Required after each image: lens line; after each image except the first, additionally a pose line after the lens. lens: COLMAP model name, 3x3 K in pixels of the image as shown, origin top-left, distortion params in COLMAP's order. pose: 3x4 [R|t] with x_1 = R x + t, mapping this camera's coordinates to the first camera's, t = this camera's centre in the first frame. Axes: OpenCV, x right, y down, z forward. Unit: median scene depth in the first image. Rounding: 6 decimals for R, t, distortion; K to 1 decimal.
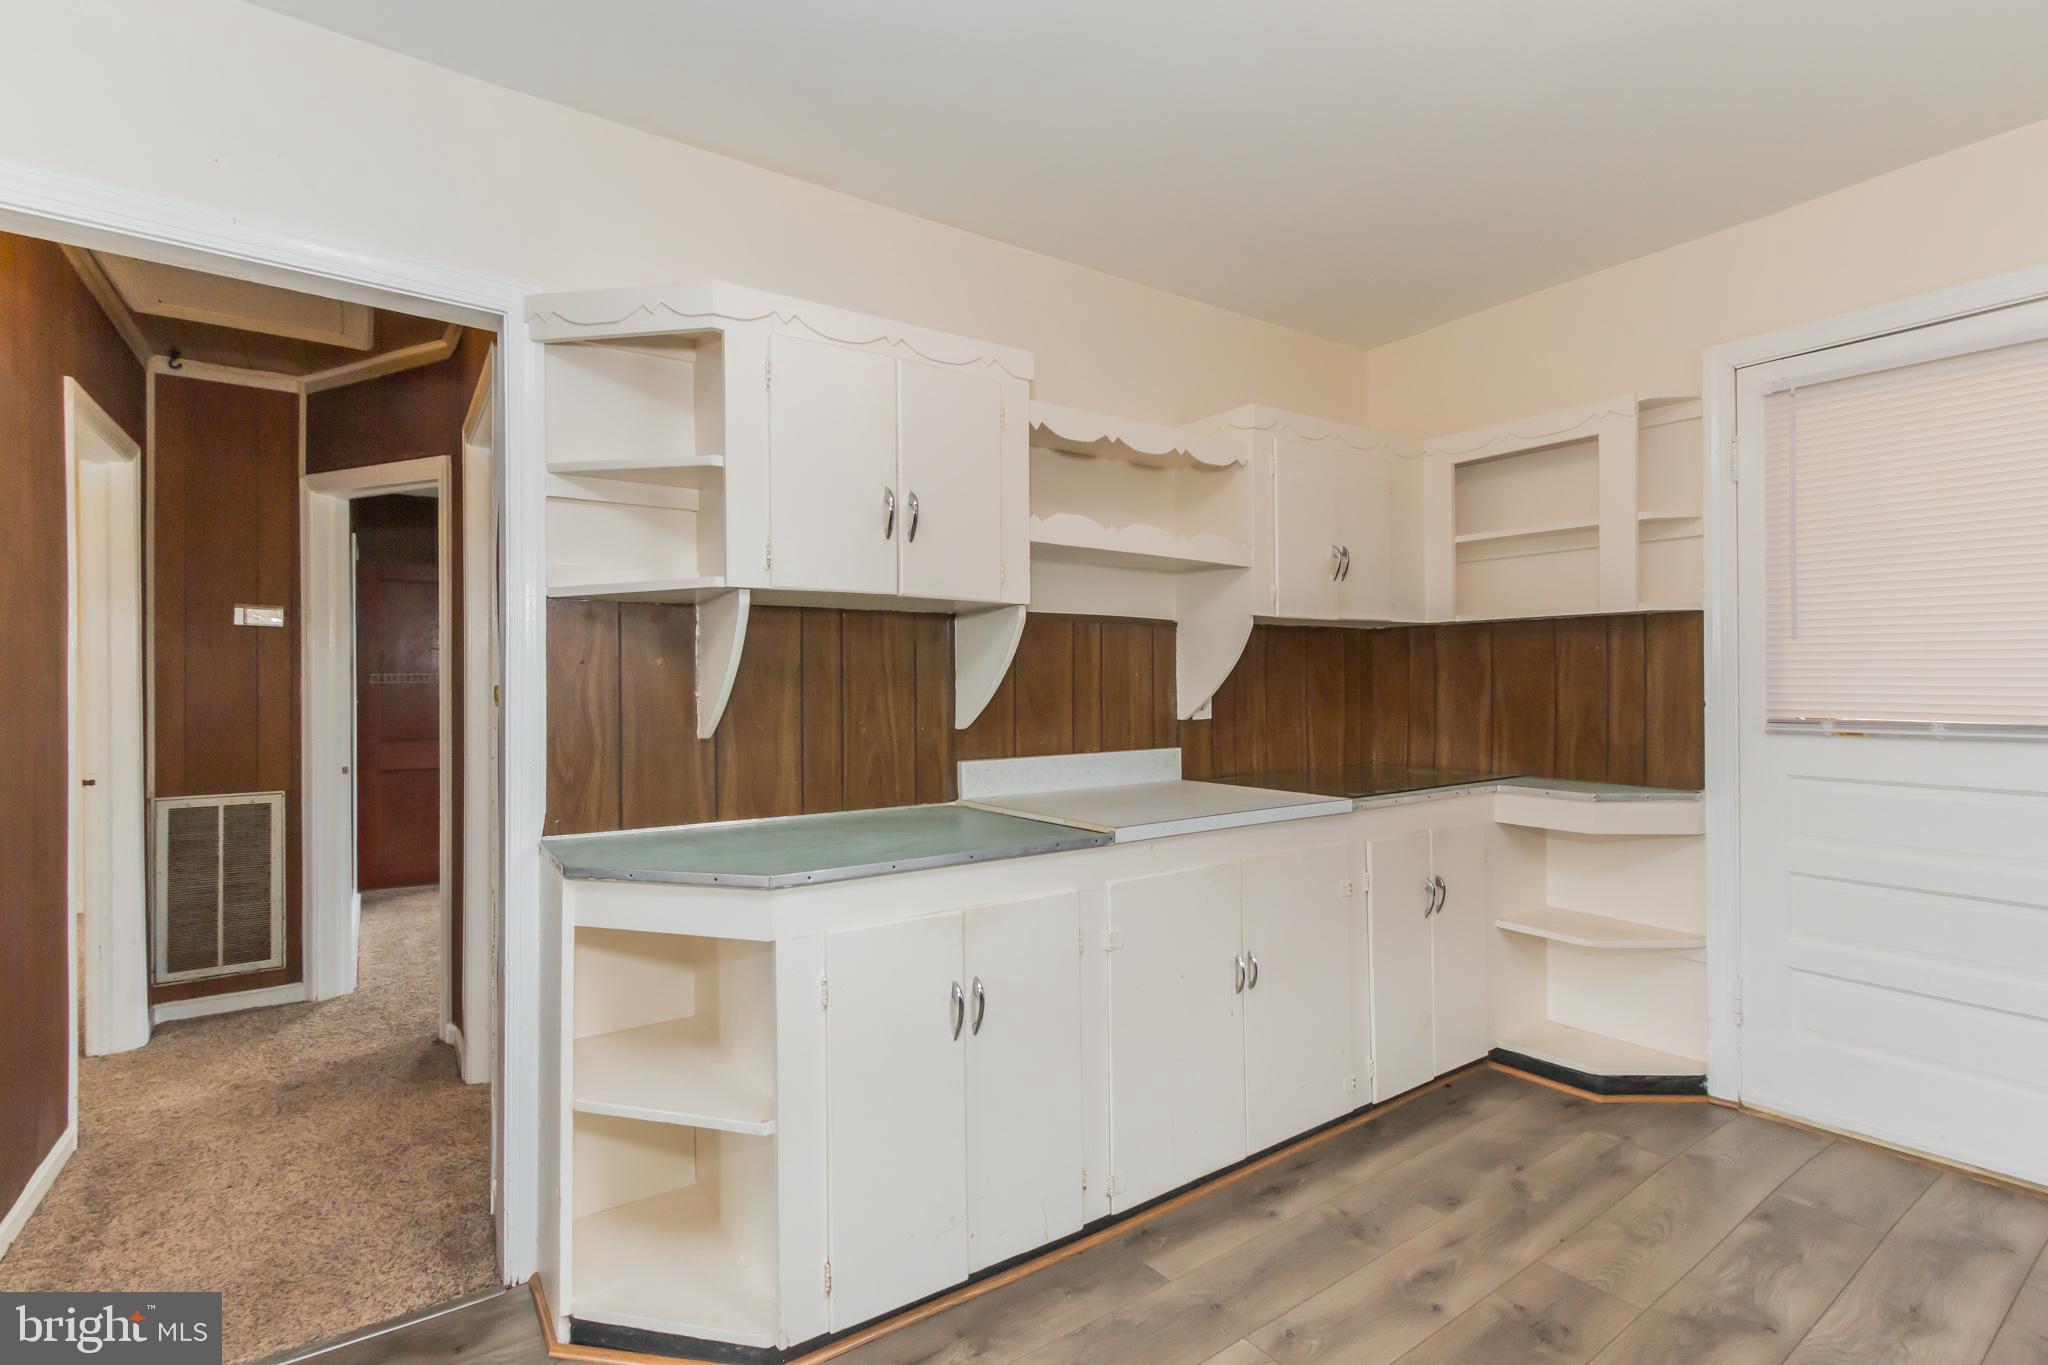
lens RADIAL K [[938.1, 0, 1024.0], [0, 938.1, 682.5], [0, 0, 1]] dist [-0.000013, -0.000011]
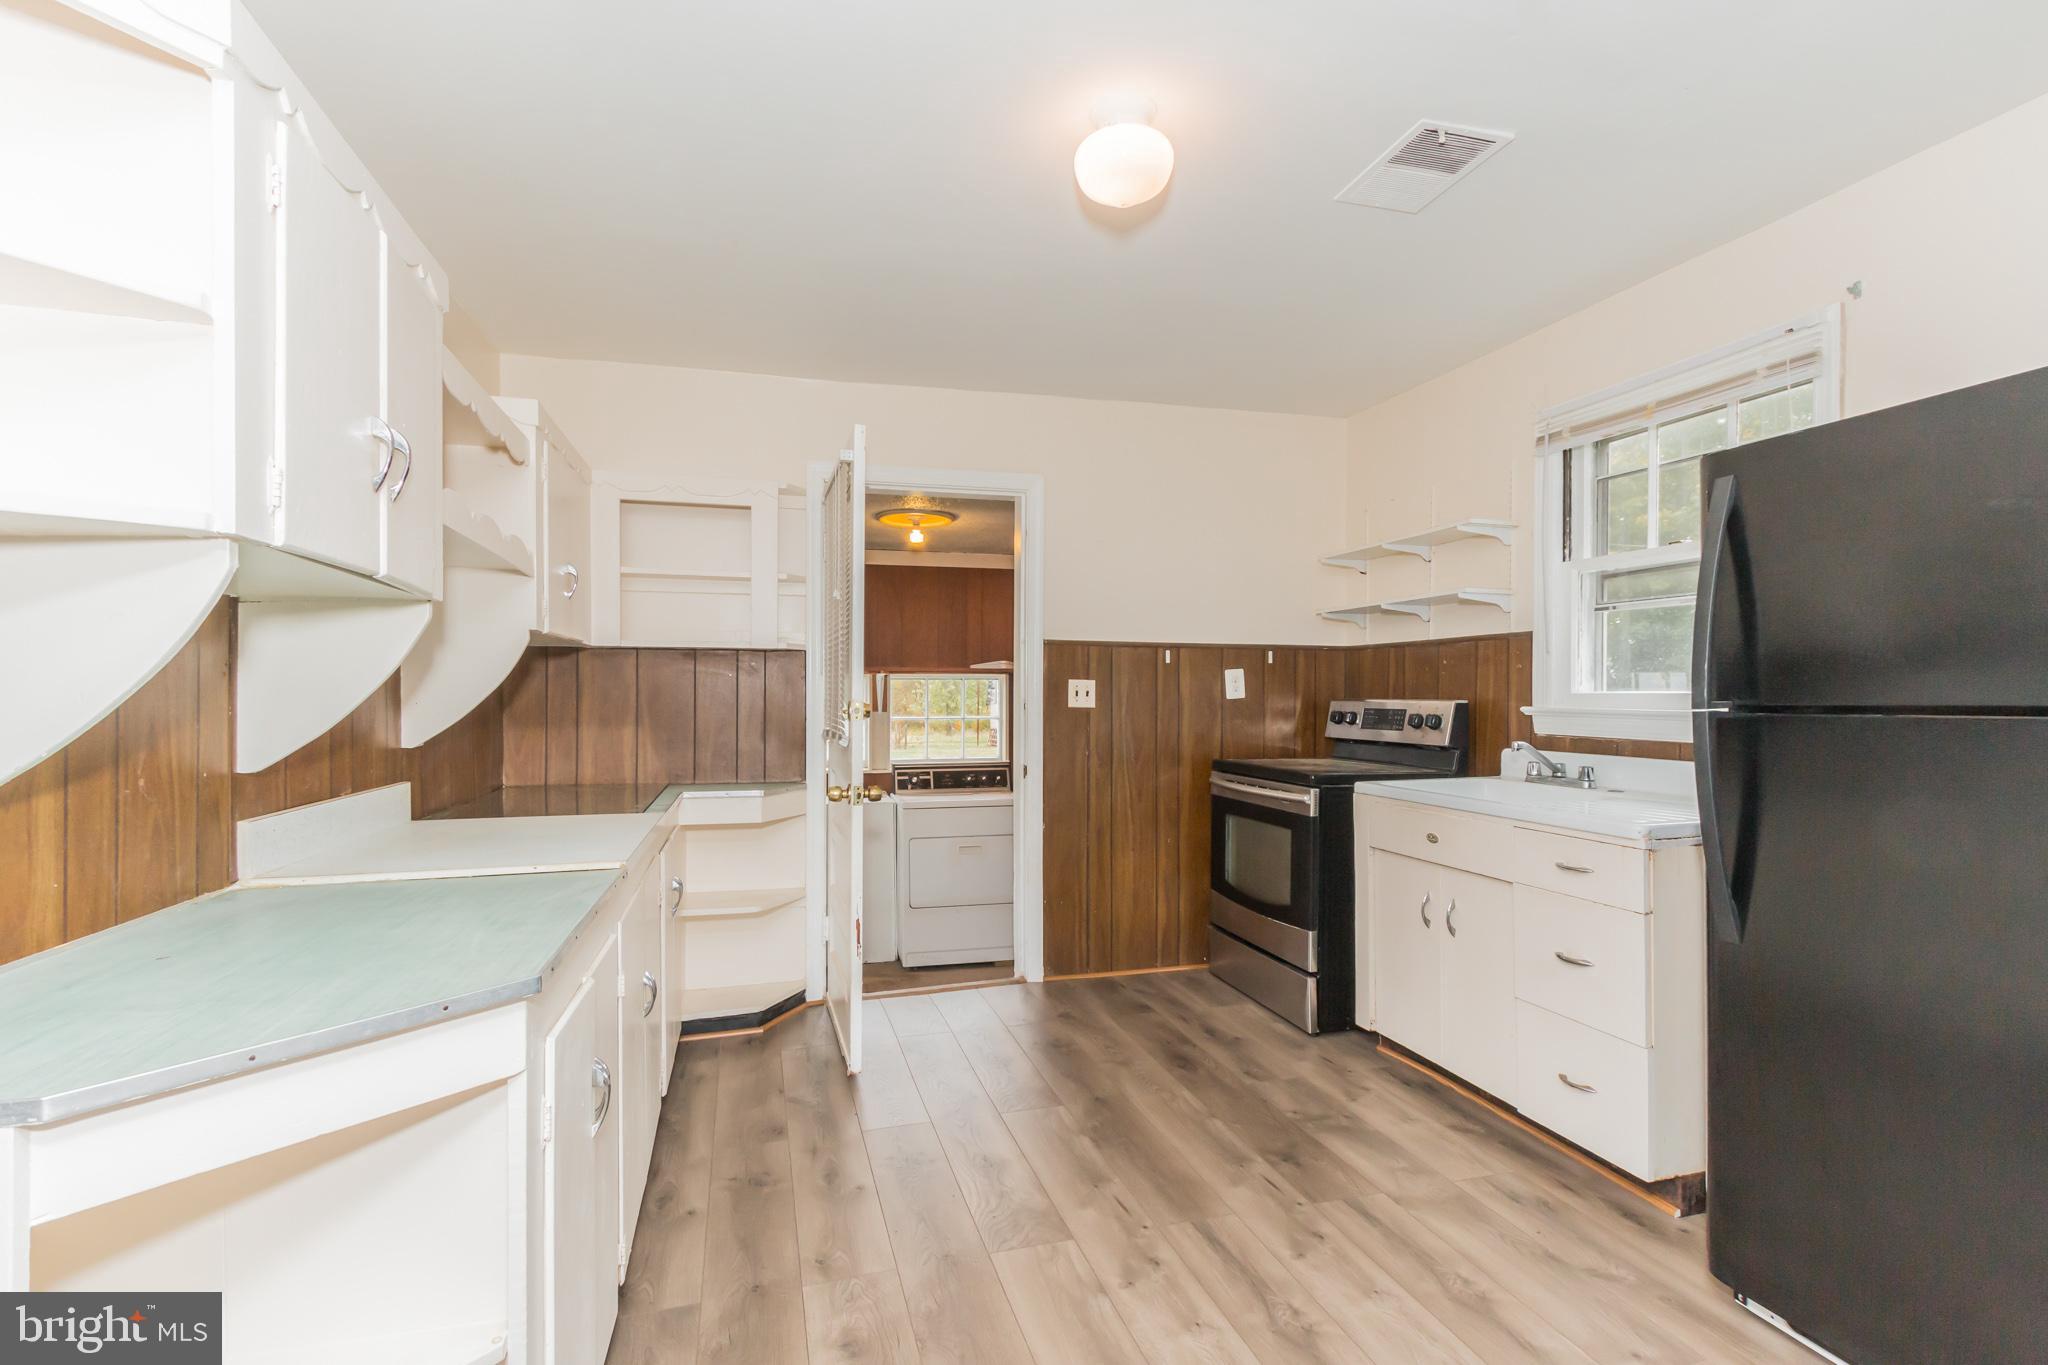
lens RADIAL K [[952.8, 0, 1026.5], [0, 952.8, 705.8], [0, 0, 1]] dist [0.000399, -0.000060]
pose [[0.329091, -0.004705, 0.944286, -0.487546], [-0.003791, 0.999973, 0.006303, -0.004265], [-0.944291, -0.005654, 0.329064, 0.240445]]
